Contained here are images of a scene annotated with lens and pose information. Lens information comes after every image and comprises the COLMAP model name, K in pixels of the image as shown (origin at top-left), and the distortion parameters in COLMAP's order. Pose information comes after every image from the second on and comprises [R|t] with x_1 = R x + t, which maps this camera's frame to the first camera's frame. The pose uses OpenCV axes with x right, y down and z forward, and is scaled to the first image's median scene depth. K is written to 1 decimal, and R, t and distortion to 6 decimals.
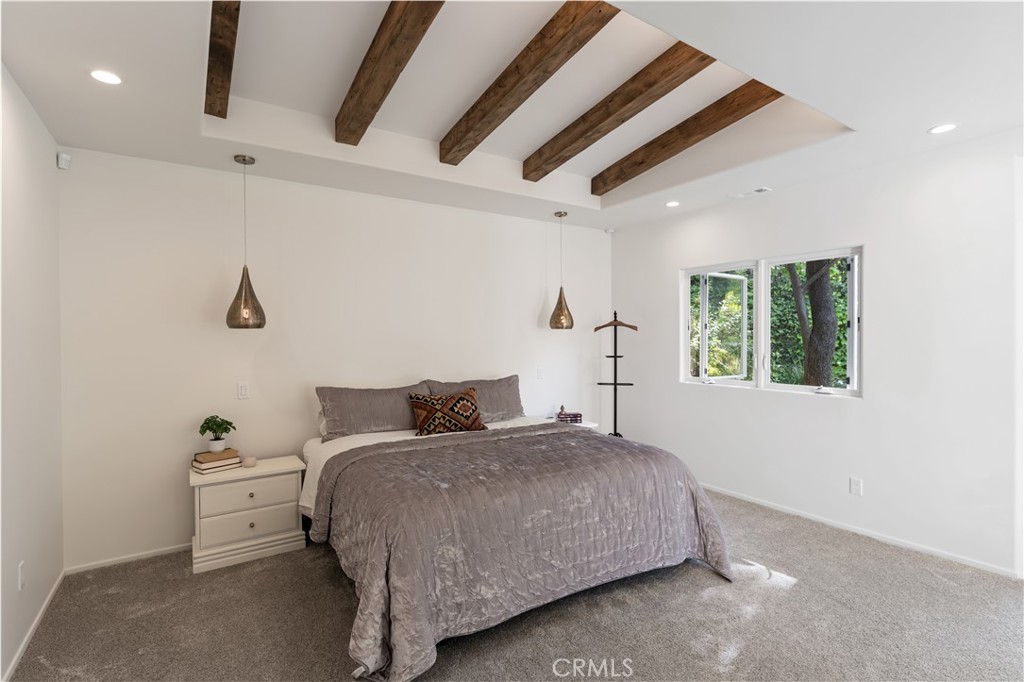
lens RADIAL K [[487.8, 0, 512.0], [0, 487.8, 341.0], [0, 0, 1]] dist [0.000453, 0.000045]
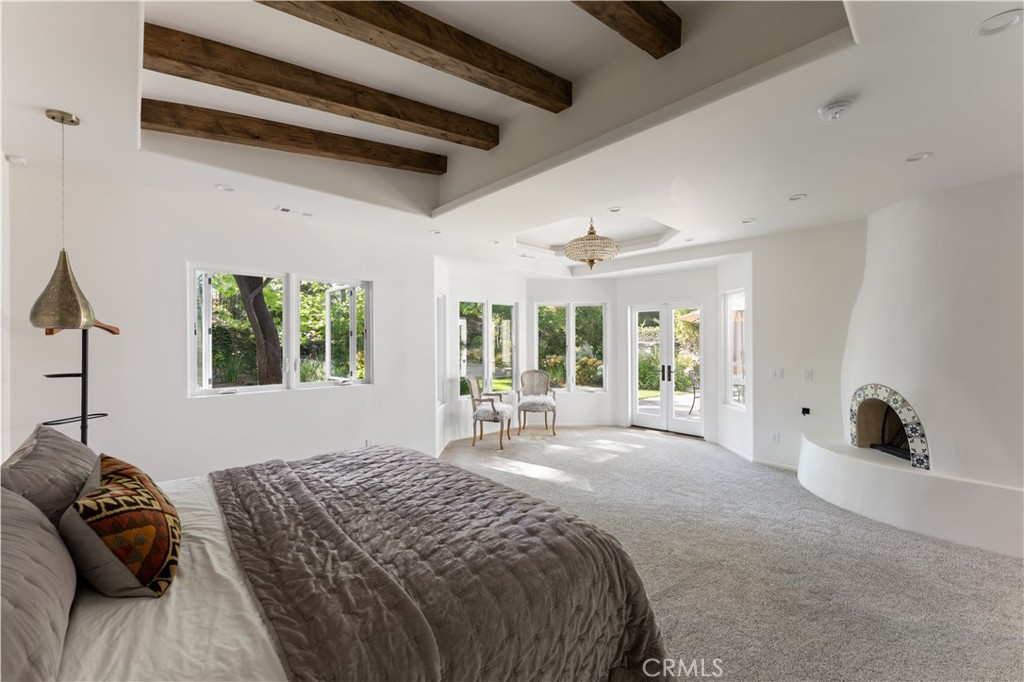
lens RADIAL K [[404.6, 0, 512.0], [0, 404.6, 341.0], [0, 0, 1]] dist [-0.001859, -0.000259]
pose [[-0.165878, 0.002673, 0.986143, -0.485430], [0.011445, 0.999934, -0.000785, -0.006103], [-0.986080, 0.011156, -0.165898, 0.668046]]
